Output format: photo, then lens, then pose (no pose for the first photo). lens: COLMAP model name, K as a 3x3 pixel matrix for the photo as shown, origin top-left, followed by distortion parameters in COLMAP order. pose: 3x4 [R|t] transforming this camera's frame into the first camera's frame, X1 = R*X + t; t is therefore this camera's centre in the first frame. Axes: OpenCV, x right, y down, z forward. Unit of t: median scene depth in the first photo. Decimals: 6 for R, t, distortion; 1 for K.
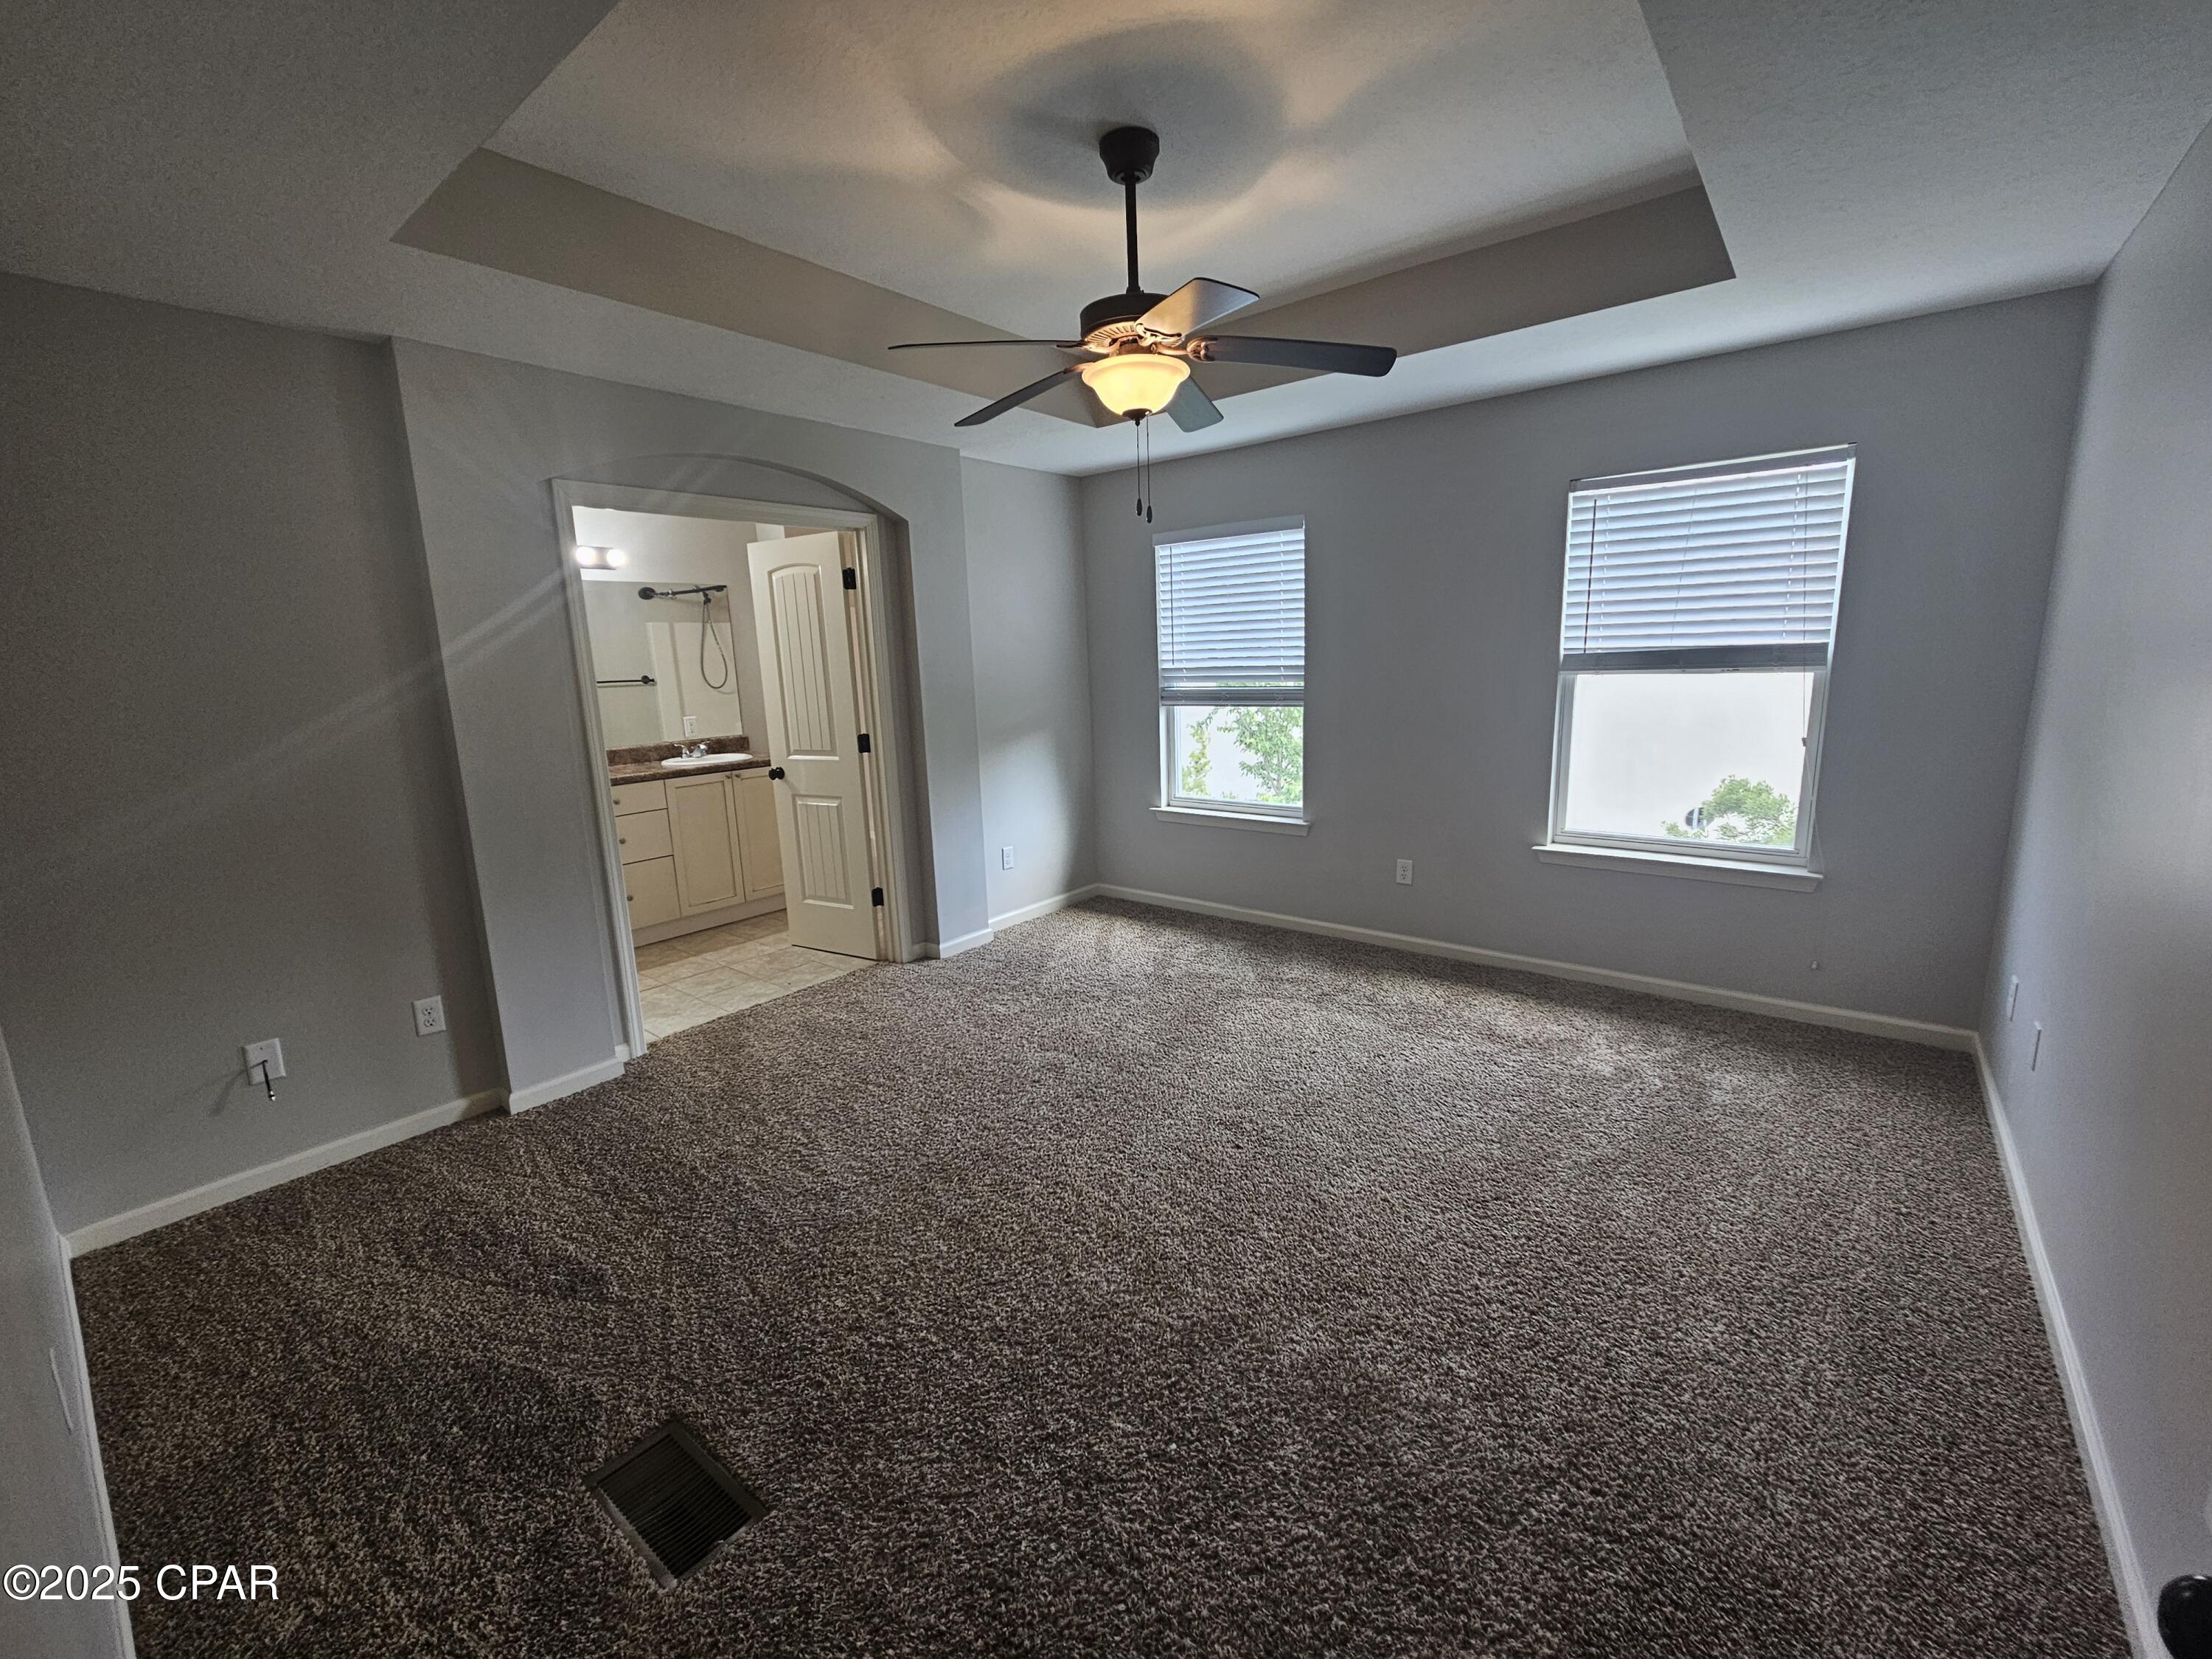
lens RADIAL K [[911.0, 0, 1092.7], [0, 911.0, 832.5], [0, 0, 1]] dist [0.000426, 0.001147]
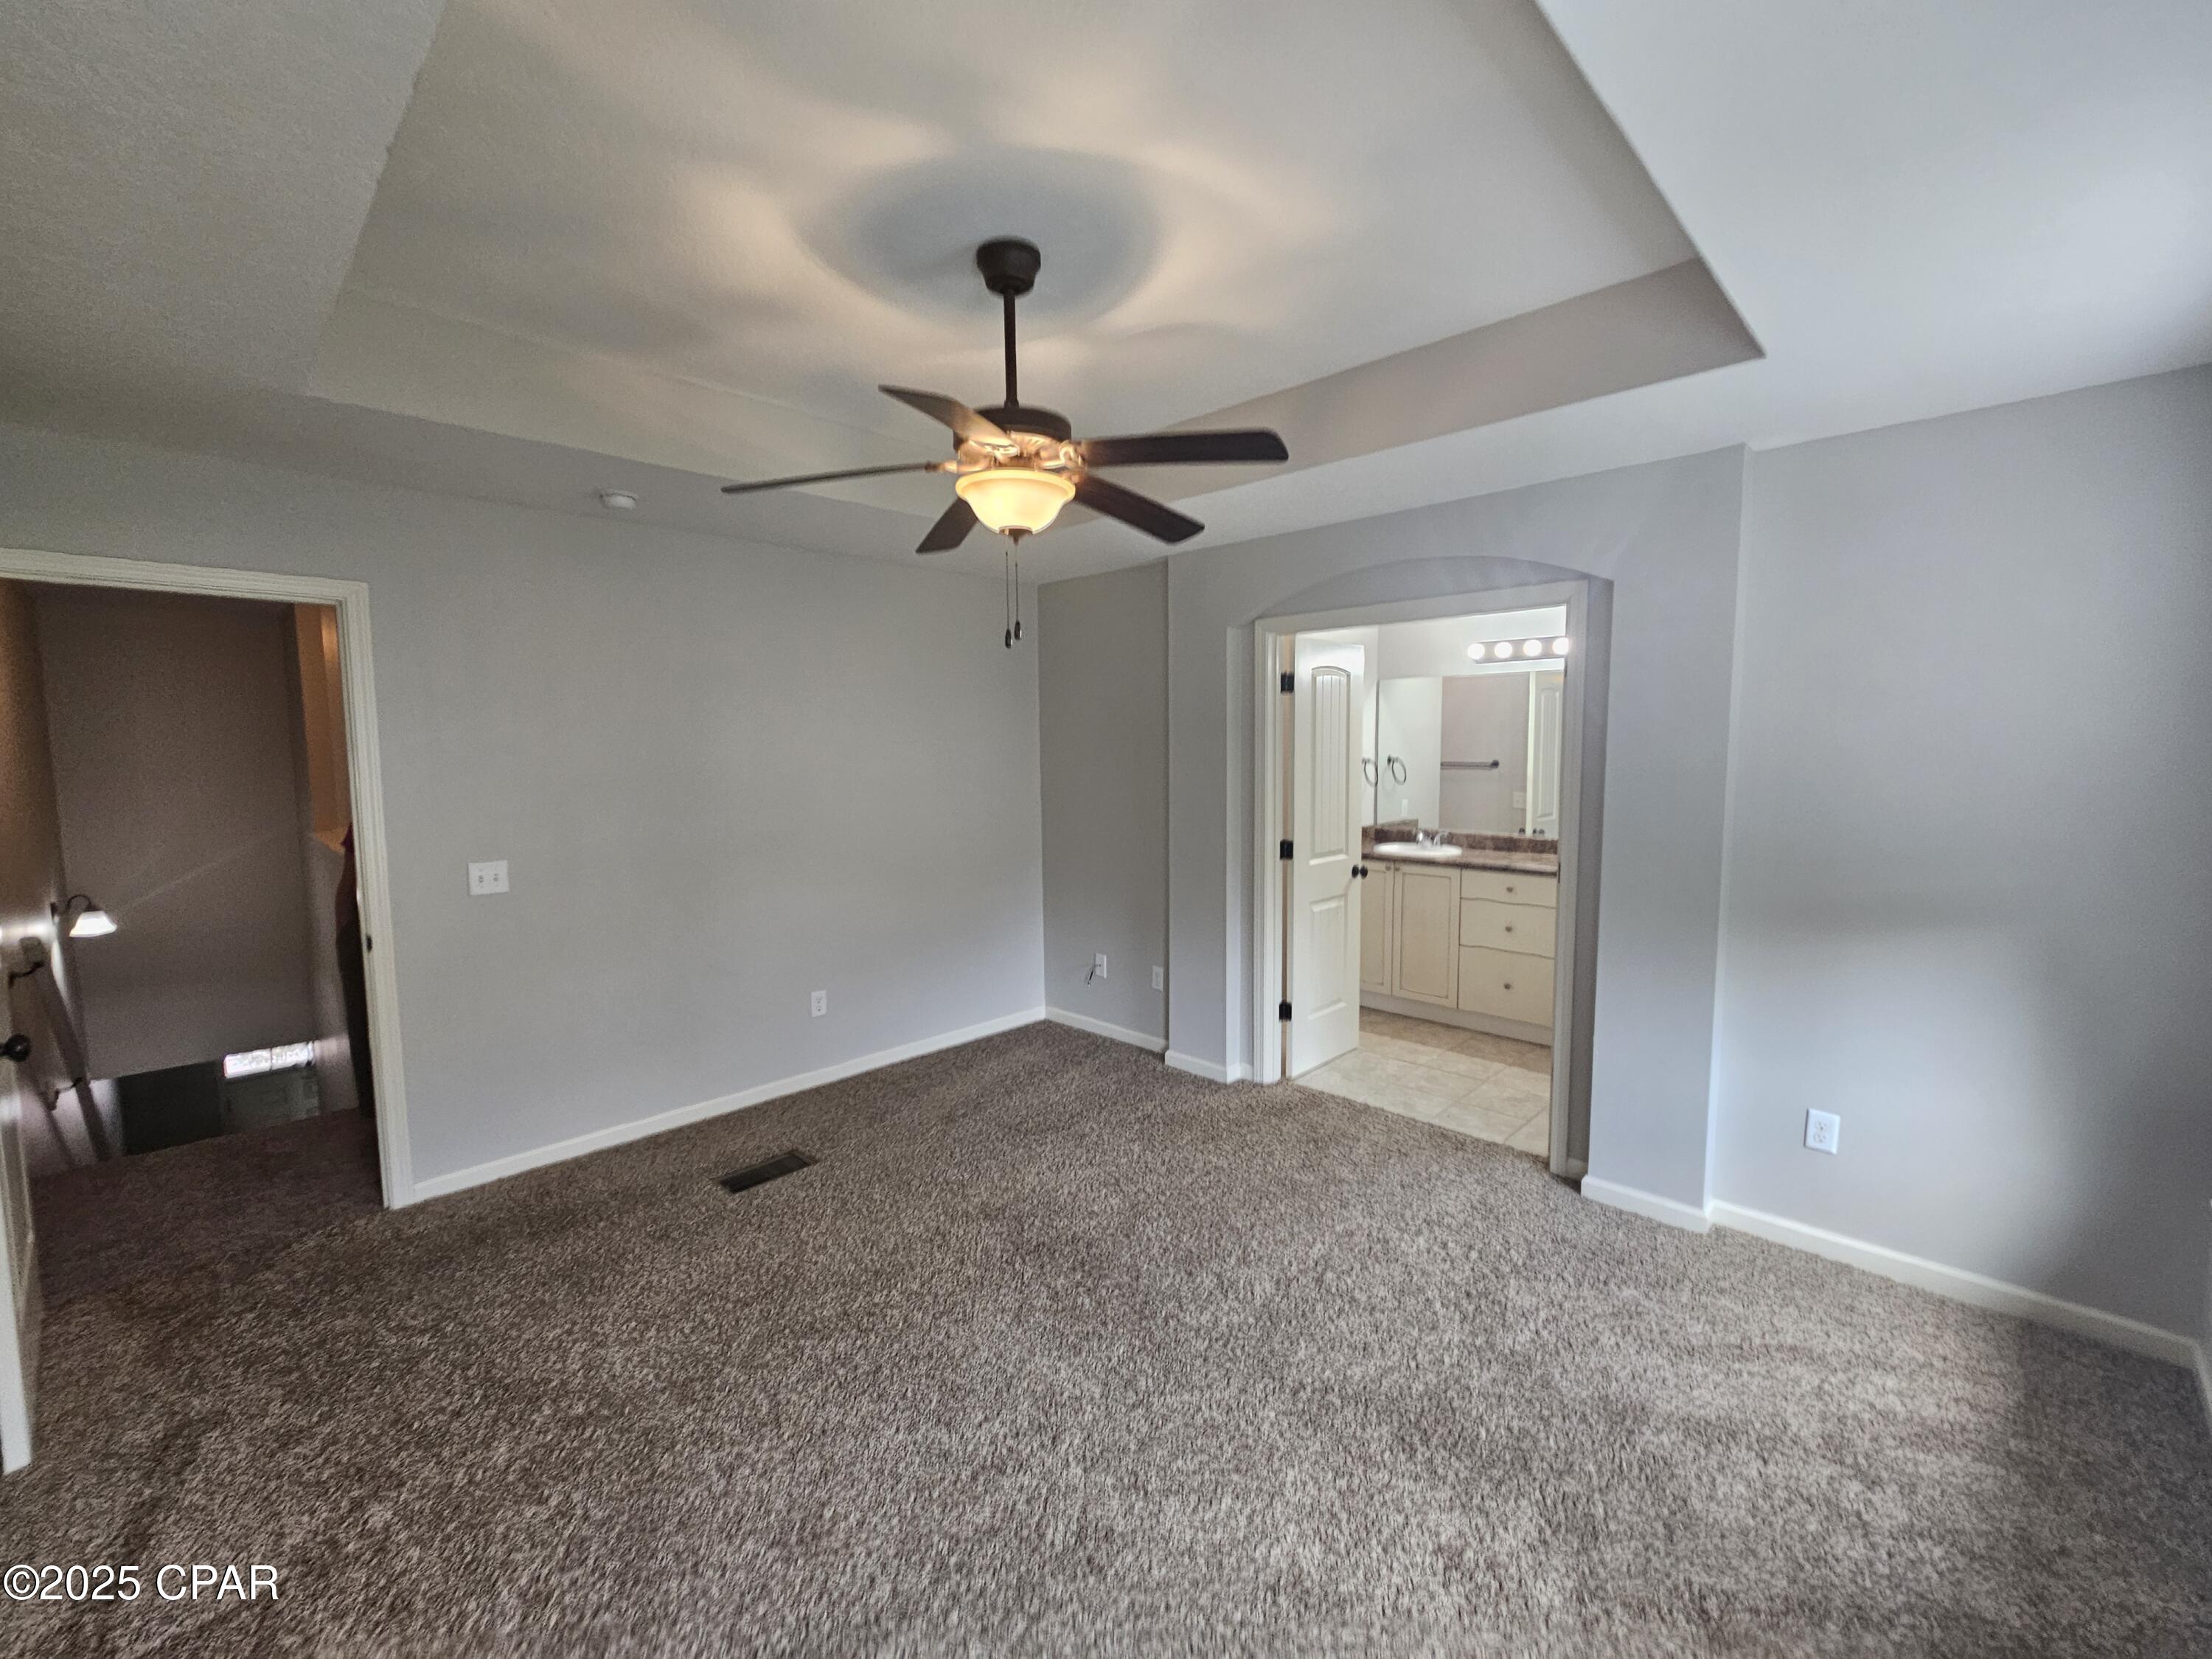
lens RADIAL K [[911.0, 0, 1100.0], [0, 911.0, 821.0], [0, 0, 1]] dist [0.000426, 0.001147]
pose [[-0.076802, 0.124411, -0.989254, 0.505960], [-0.186762, 0.972828, 0.136845, -0.163111], [0.979398, 0.195265, -0.051480, 0.610684]]
